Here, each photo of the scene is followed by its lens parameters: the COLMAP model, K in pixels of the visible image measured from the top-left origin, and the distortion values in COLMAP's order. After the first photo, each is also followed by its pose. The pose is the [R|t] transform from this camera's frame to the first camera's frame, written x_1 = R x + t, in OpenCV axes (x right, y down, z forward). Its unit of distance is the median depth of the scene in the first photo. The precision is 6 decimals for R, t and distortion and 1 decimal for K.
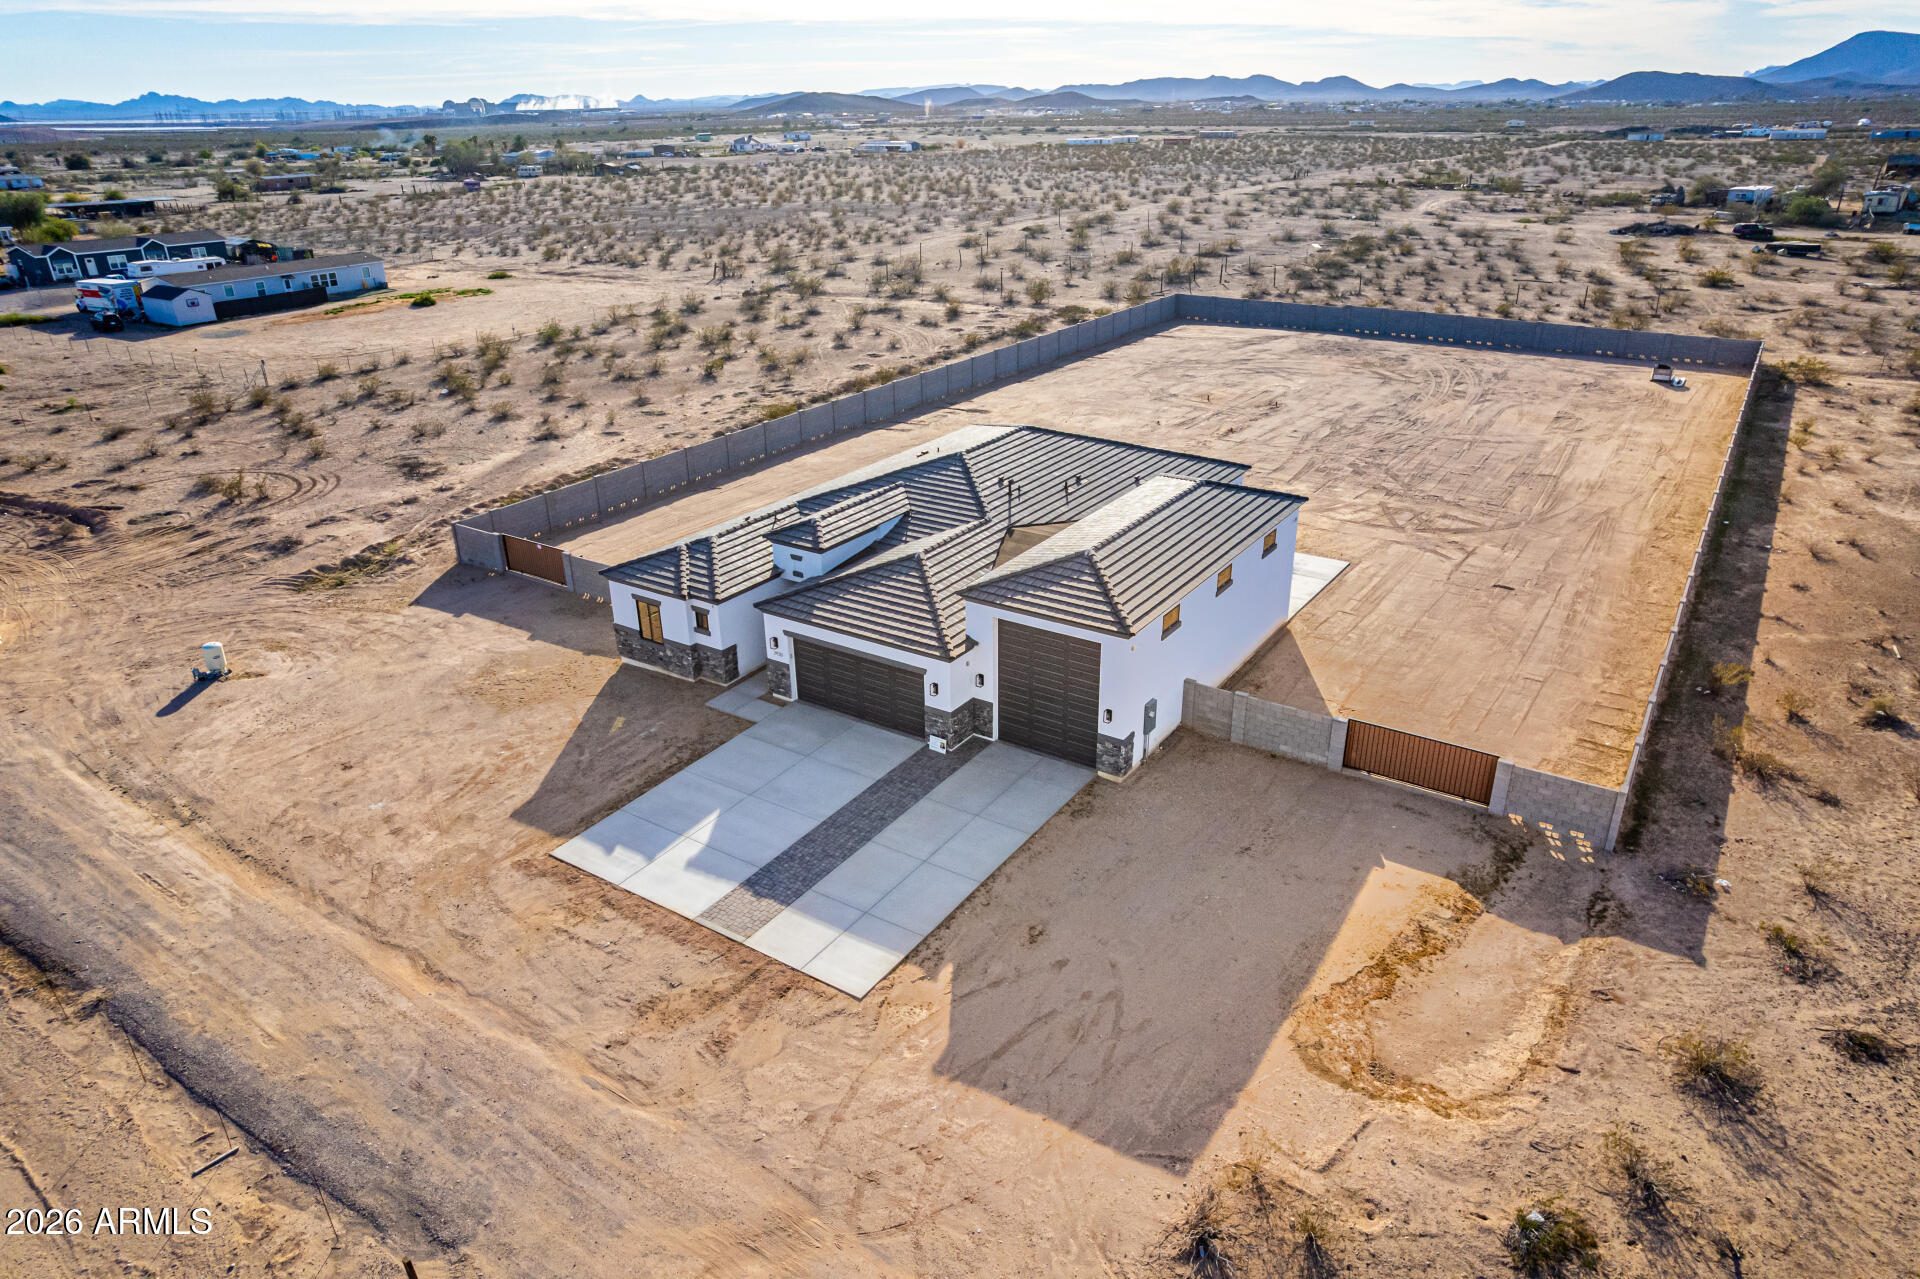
lens RADIAL K [[1229.9, 0, 965.0], [0, 1229.9, 644.3], [0, 0, 1]] dist [-0.080710, 0.074942]
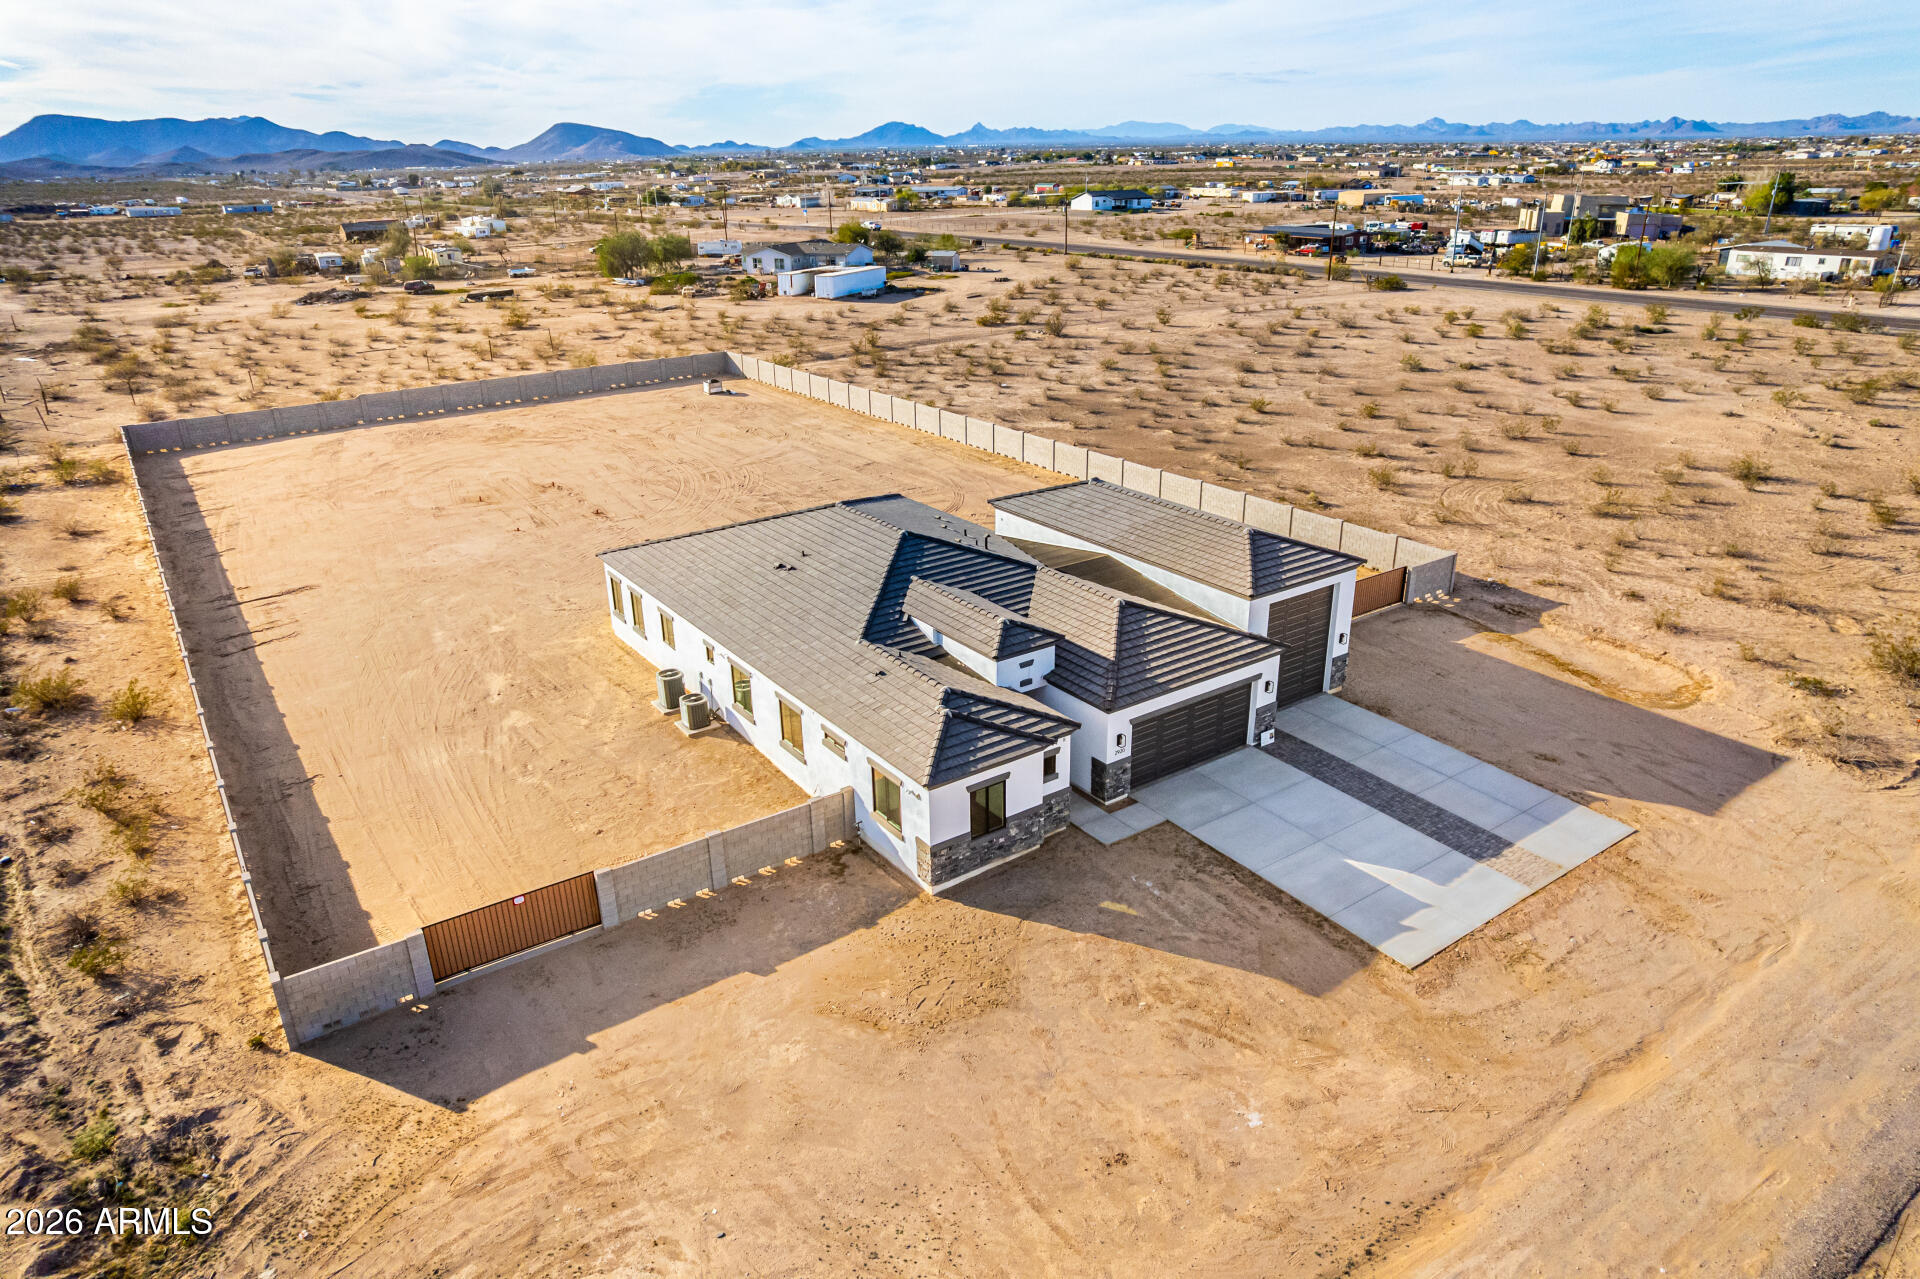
lens RADIAL K [[1229.9, 0, 965.0], [0, 1229.9, 644.3], [0, 0, 1]] dist [-0.080710, 0.074942]
pose [[0.360059, -0.345400, 0.866635, -0.752108], [0.393895, 0.898364, 0.194395, -0.224797], [-0.845698, 0.271369, 0.459515, 0.525929]]
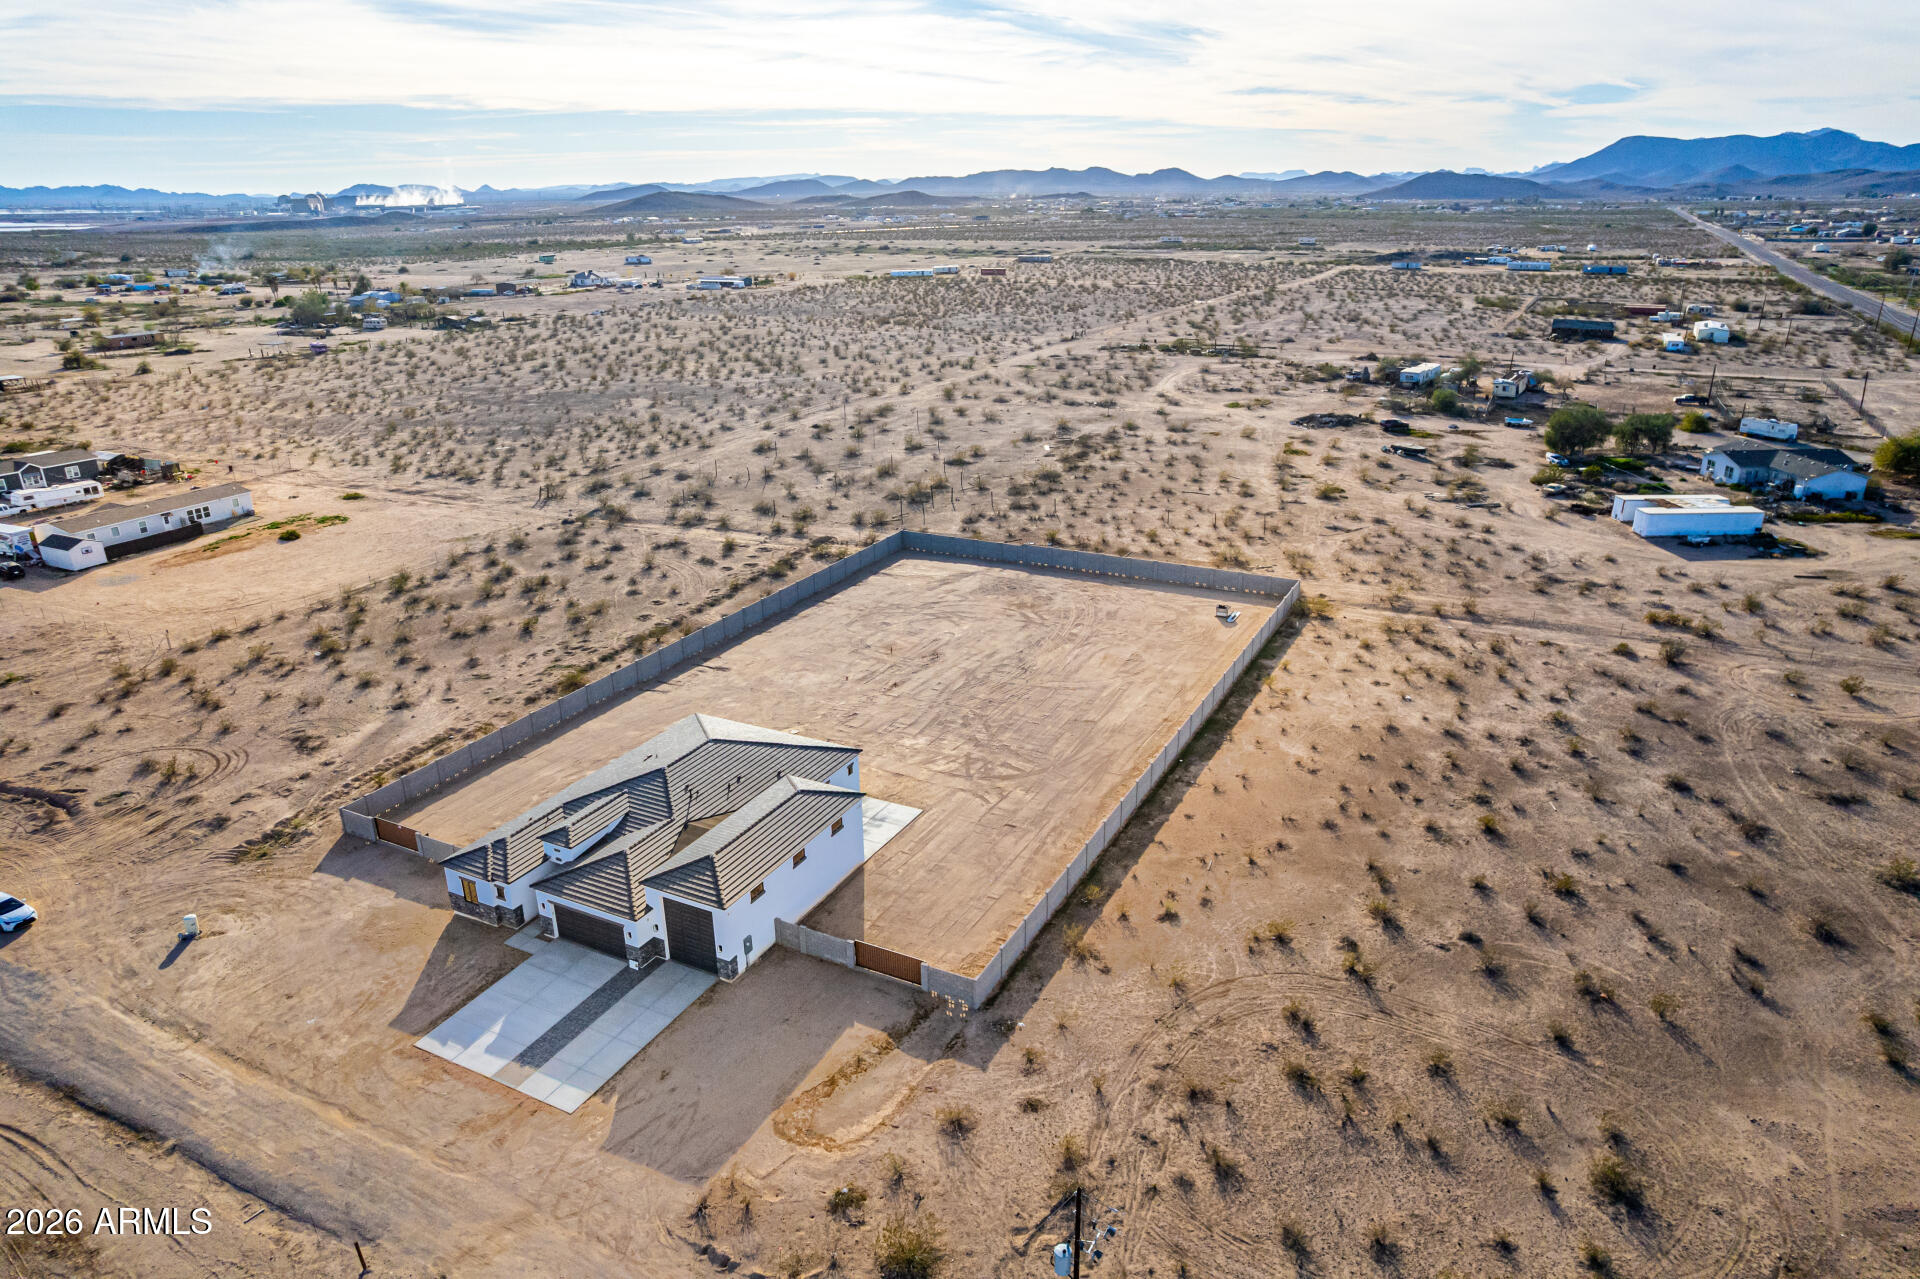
lens RADIAL K [[1229.9, 0, 965.0], [0, 1229.9, 644.3], [0, 0, 1]] dist [-0.080710, 0.074942]
pose [[0.993420, -0.038024, 0.108028, 0.210871], [0.044737, 0.997171, -0.060406, -0.190289], [-0.105425, 0.064841, 0.992311, -0.630904]]
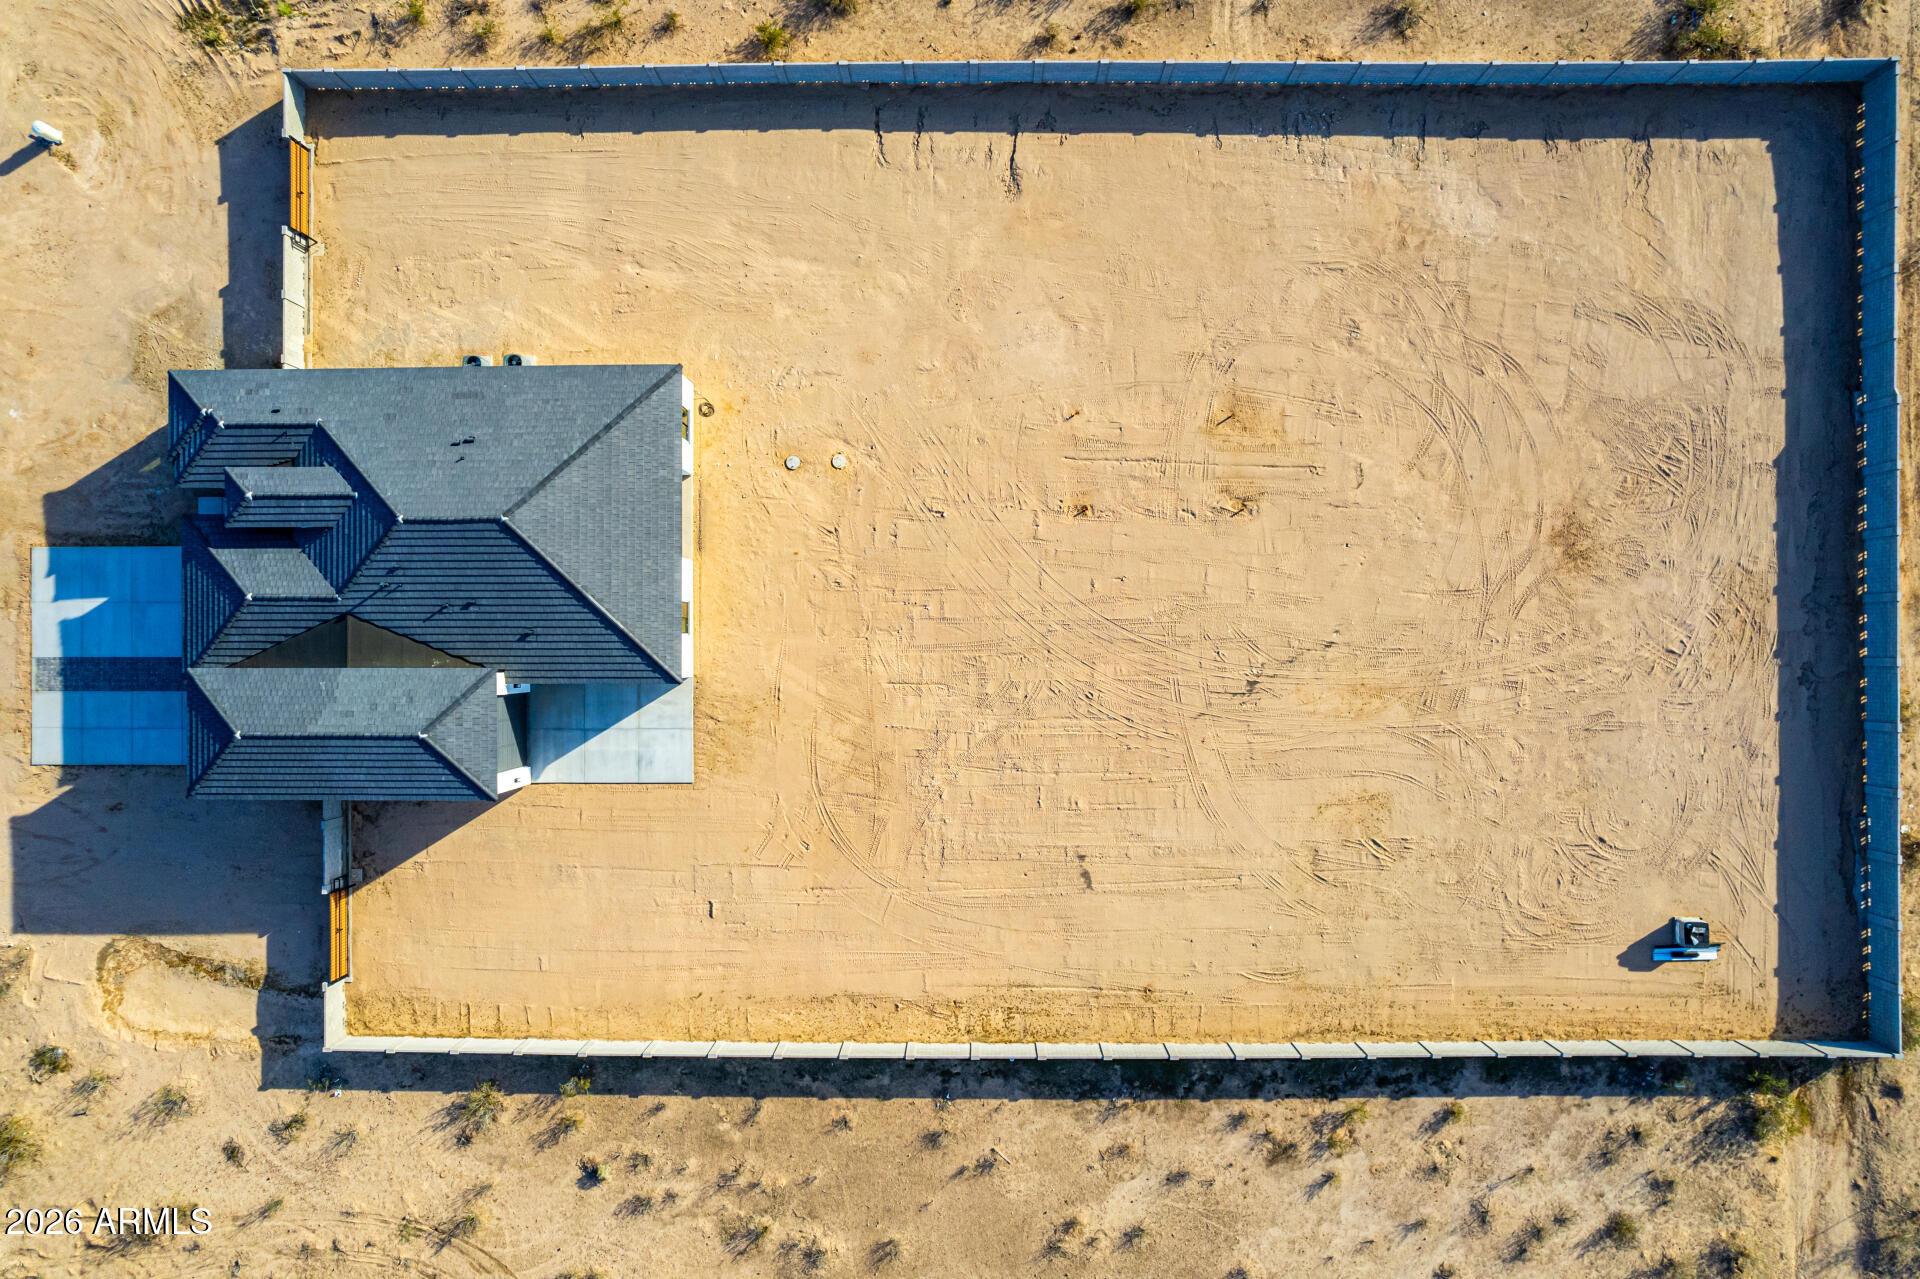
lens RADIAL K [[1229.9, 0, 965.0], [0, 1229.9, 644.3], [0, 0, 1]] dist [-0.080710, 0.074942]
pose [[0.552949, 0.833198, 0.005293, 0.353060], [-0.337440, 0.218123, 0.915727, -1.249836], [0.761828, -0.508136, 0.401766, 0.829212]]
